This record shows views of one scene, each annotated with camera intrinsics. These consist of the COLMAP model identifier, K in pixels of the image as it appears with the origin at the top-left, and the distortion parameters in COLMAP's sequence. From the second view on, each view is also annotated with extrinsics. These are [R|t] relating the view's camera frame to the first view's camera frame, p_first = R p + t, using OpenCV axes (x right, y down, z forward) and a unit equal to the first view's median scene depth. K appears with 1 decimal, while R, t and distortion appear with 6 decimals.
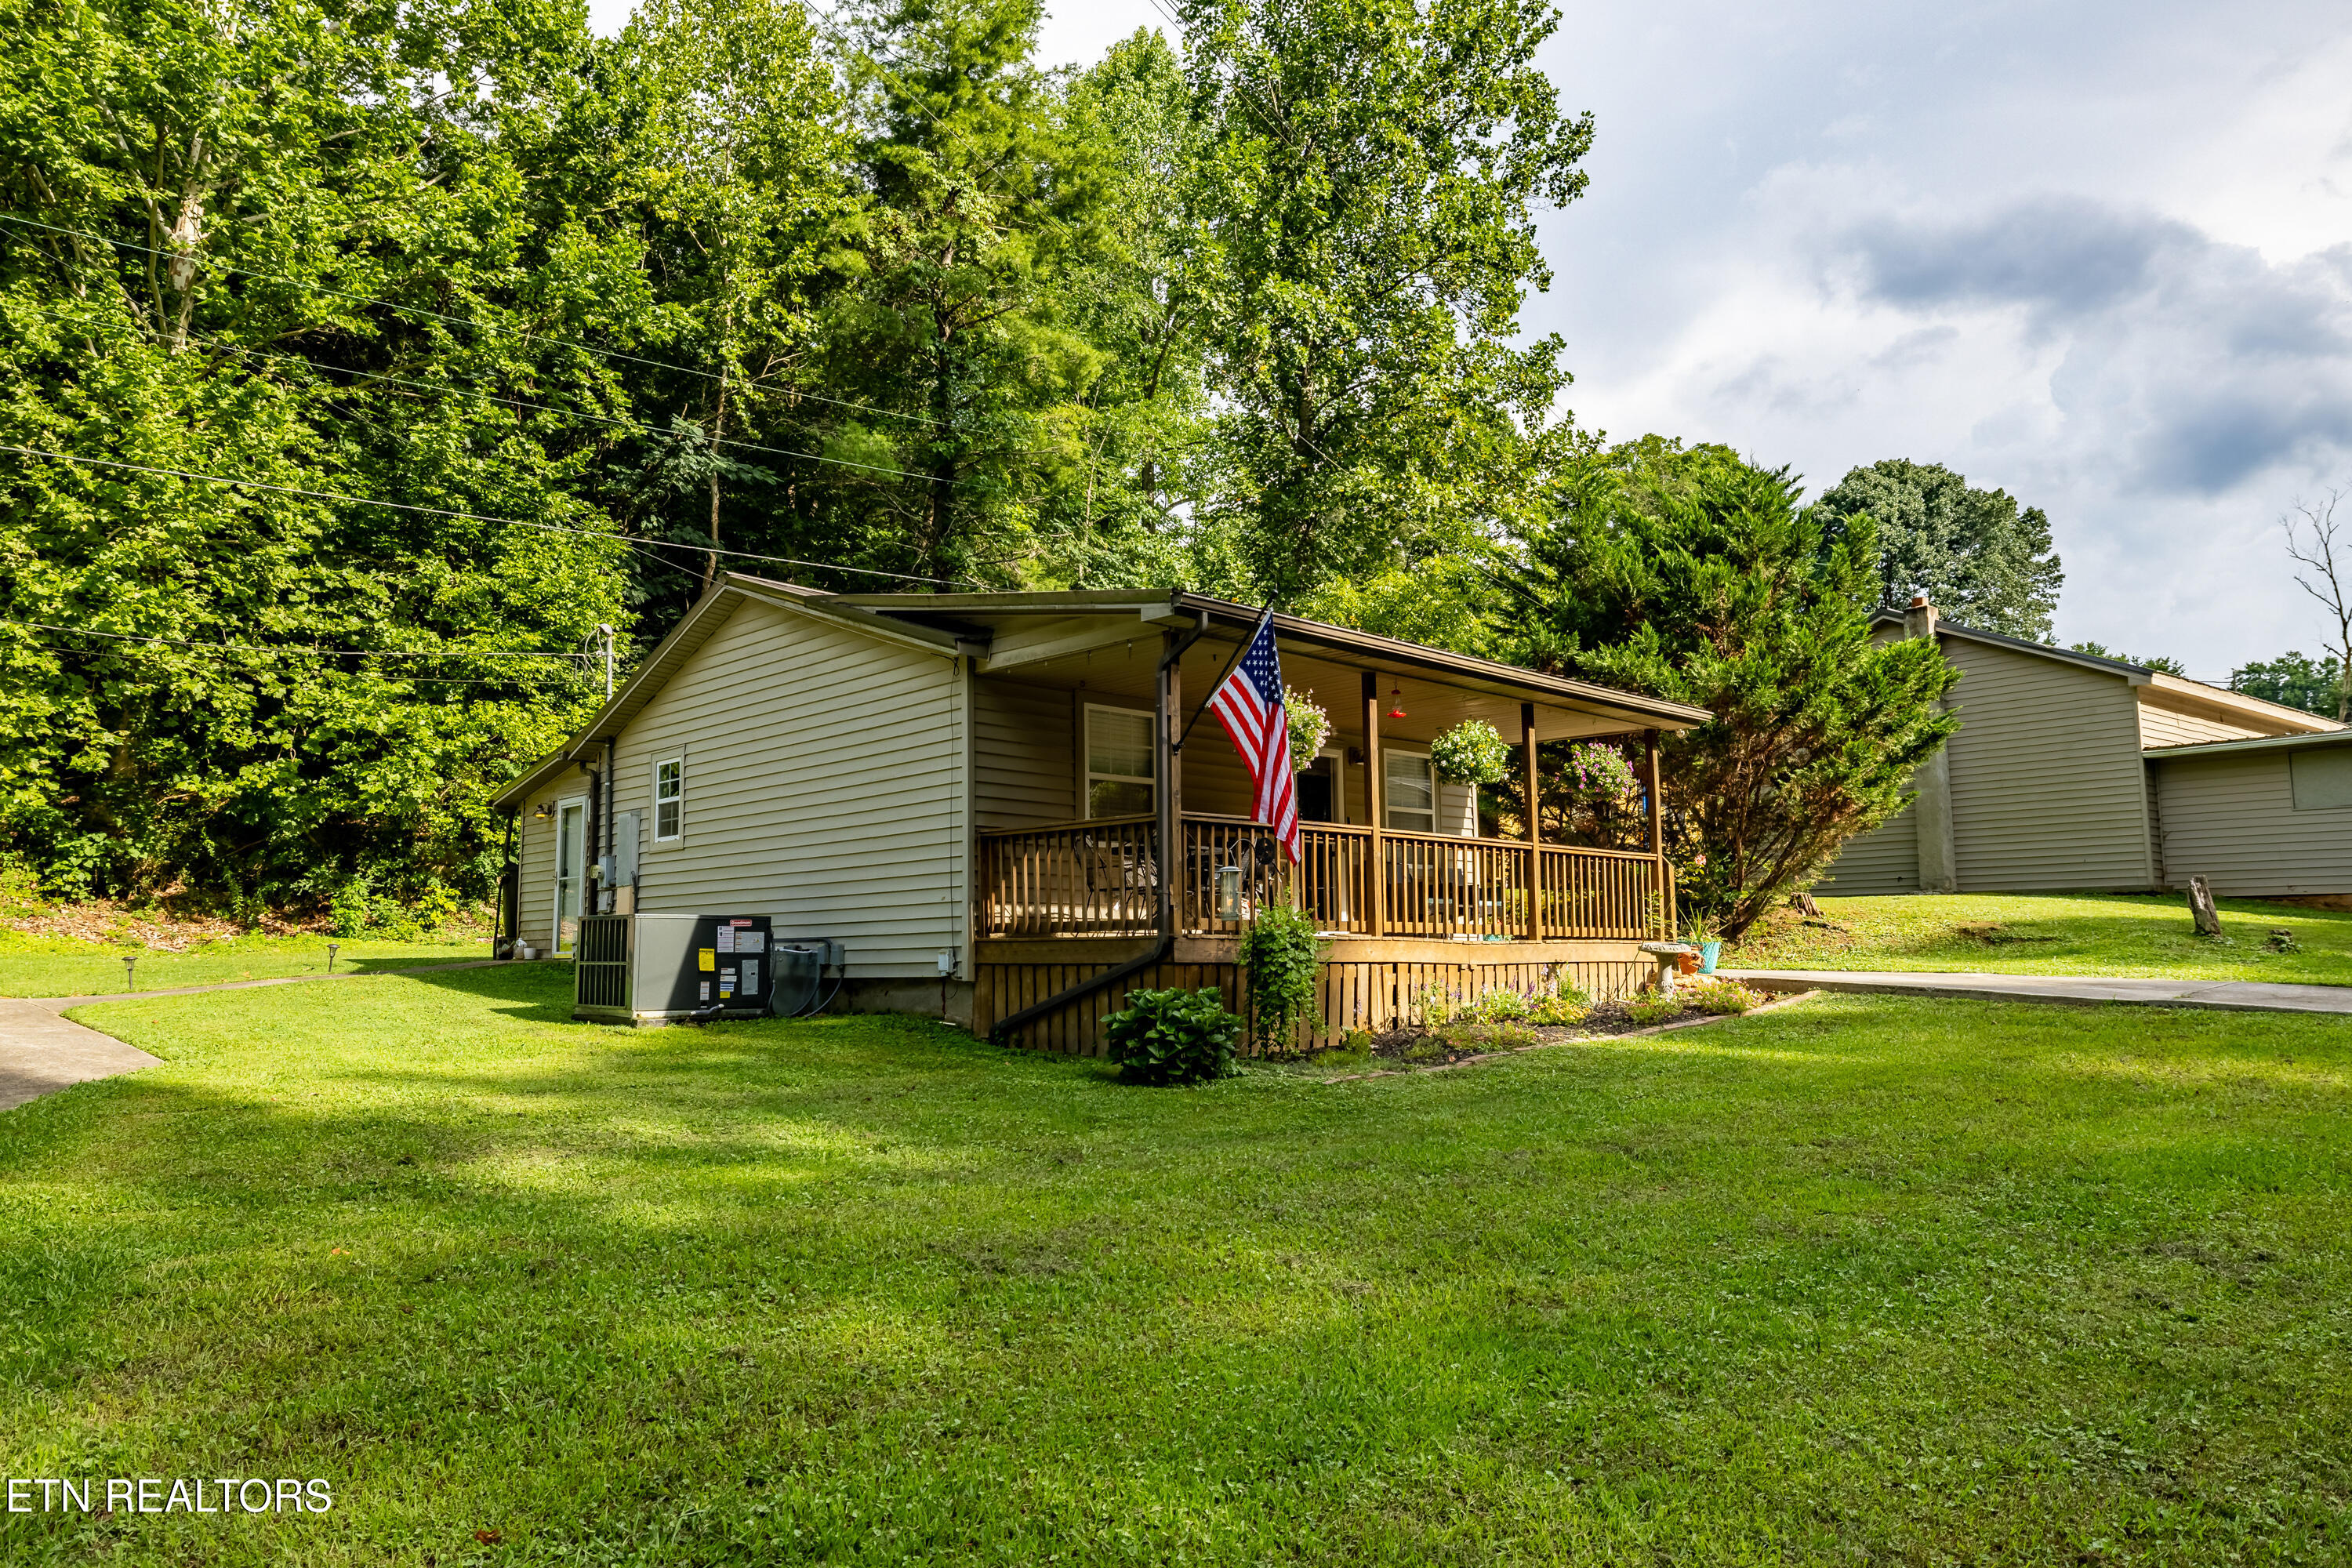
lens RADIAL K [[1548.7, 0, 1164.7], [0, 1548.7, 780.9], [0, 0, 1]] dist [-0.000975, -0.000130]
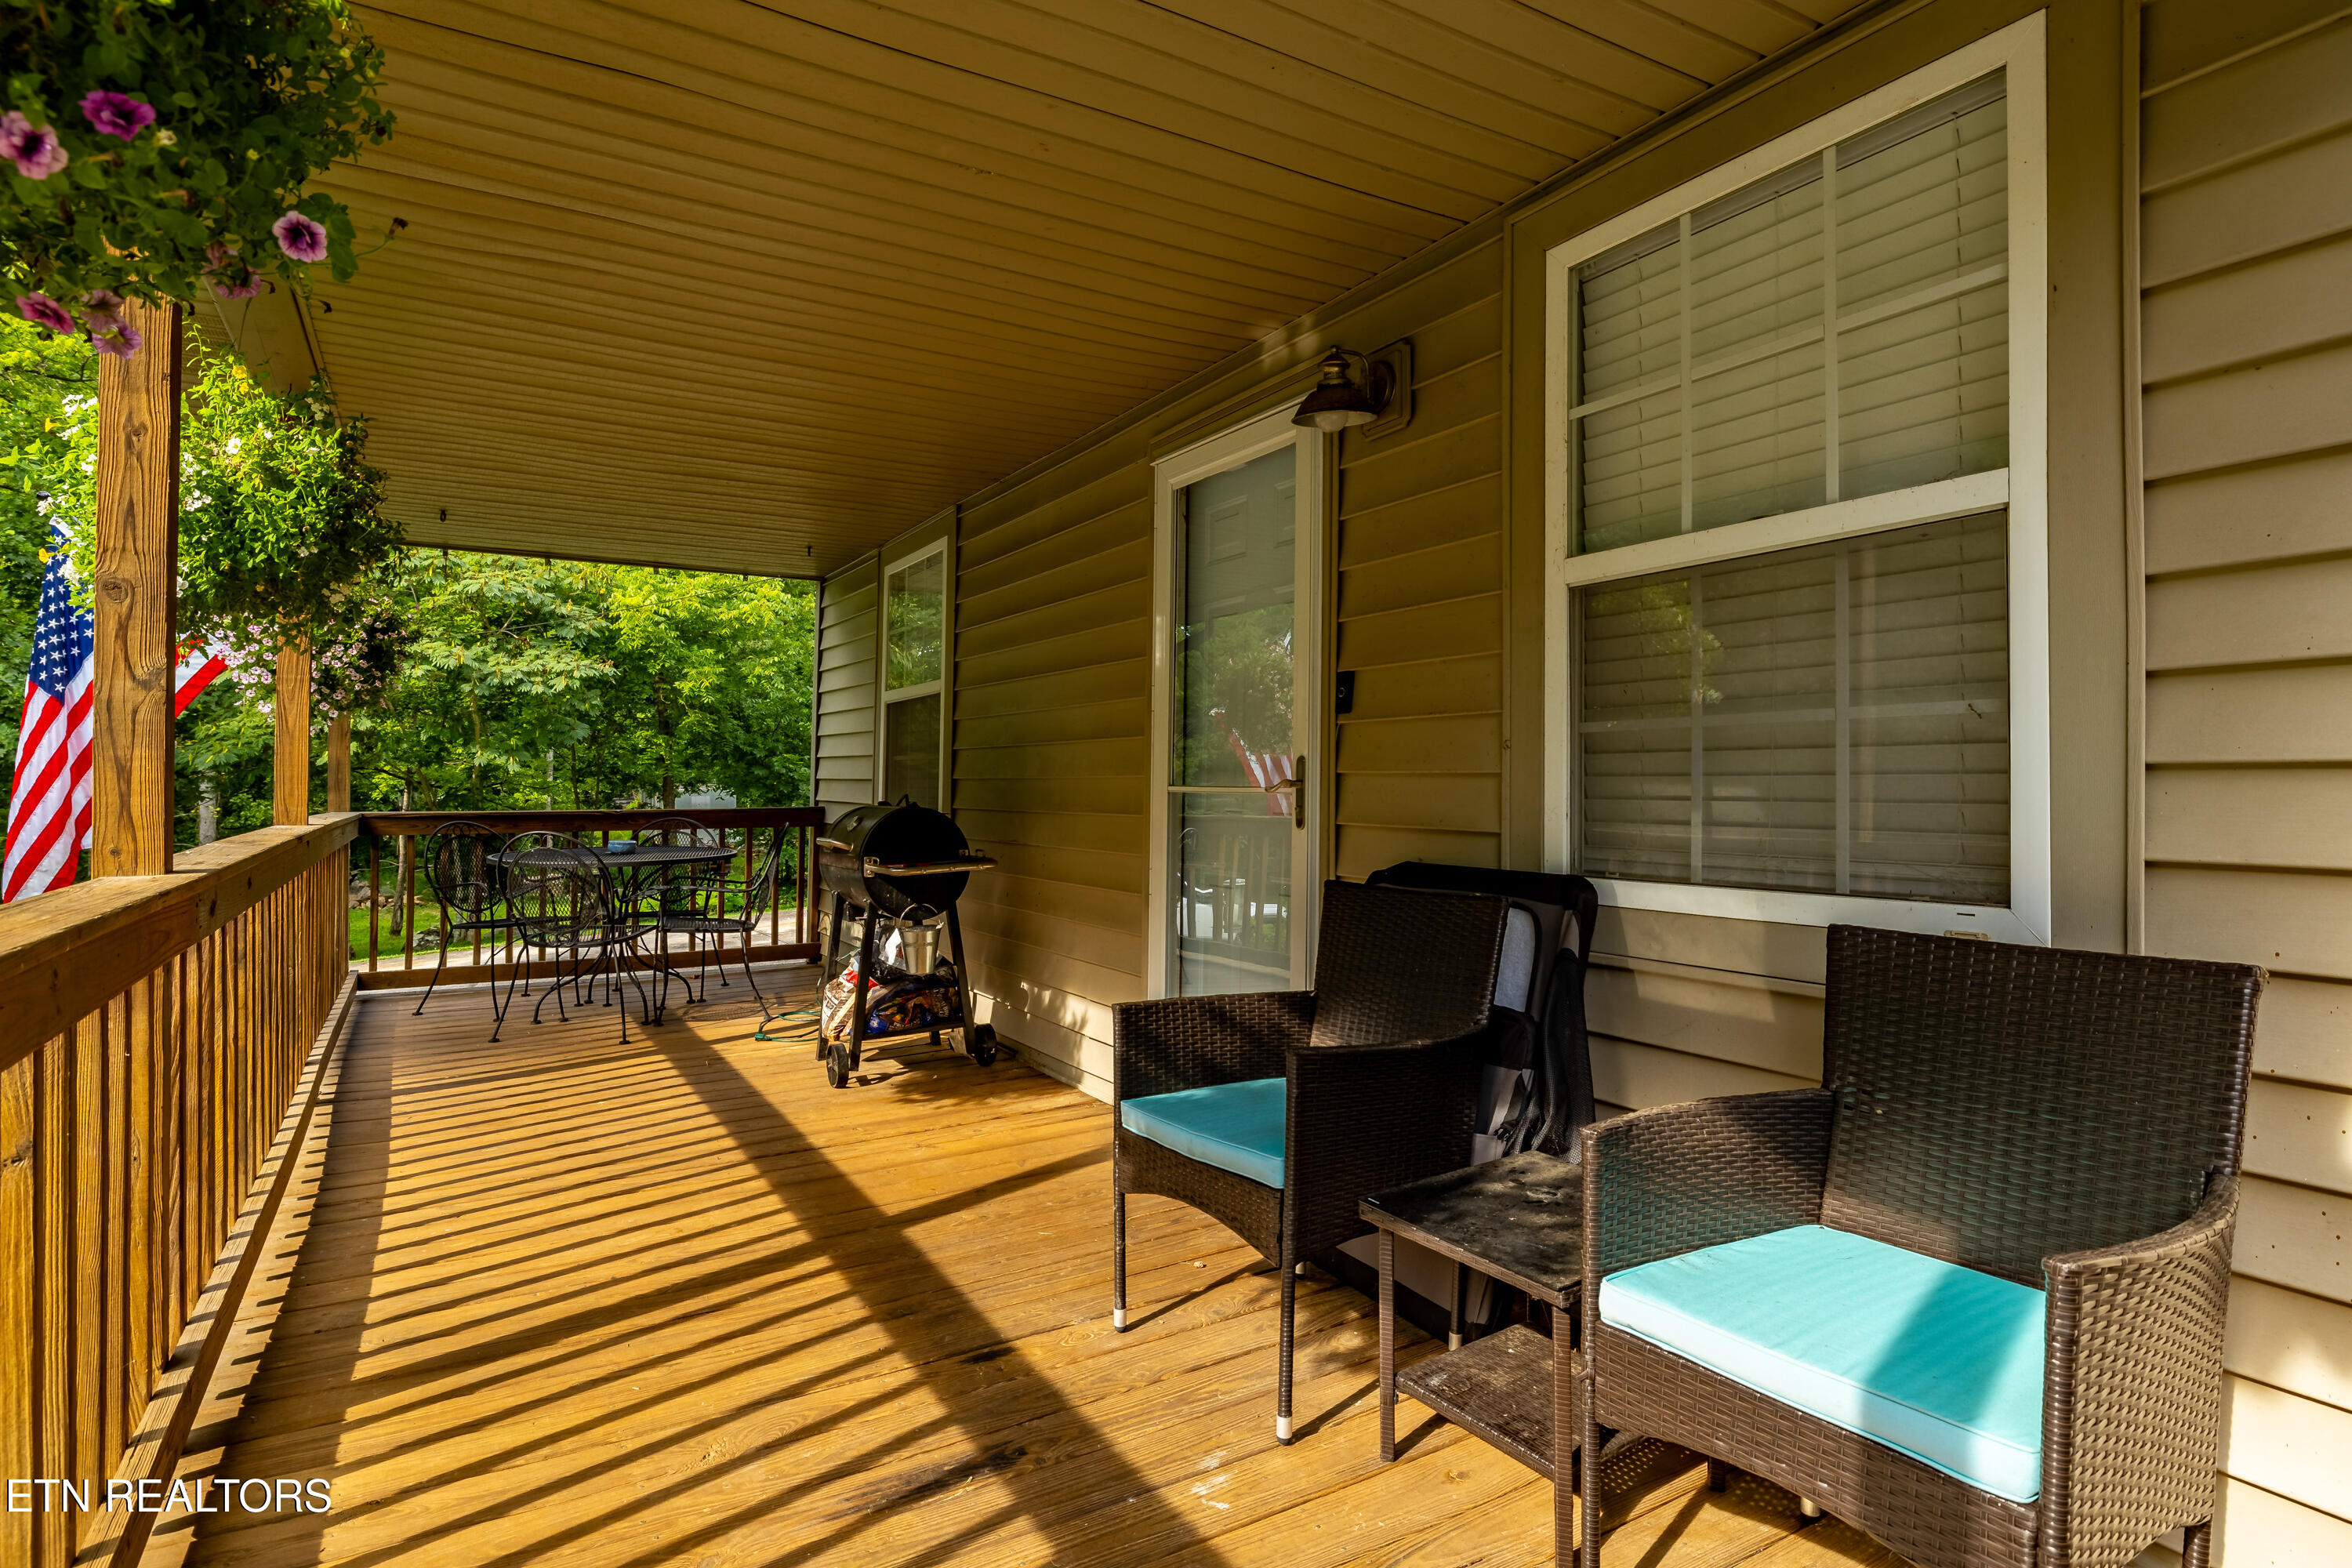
lens RADIAL K [[1233.6, 0, 1176.6], [0, 1233.6, 779.6], [0, 0, 1]] dist [-0.003844, 0.000642]
pose [[-0.226032, -0.000209, -0.974120, 0.192345], [0.112340, 0.993322, -0.026280, 0.025829], [0.967620, -0.115373, -0.224499, 0.642826]]
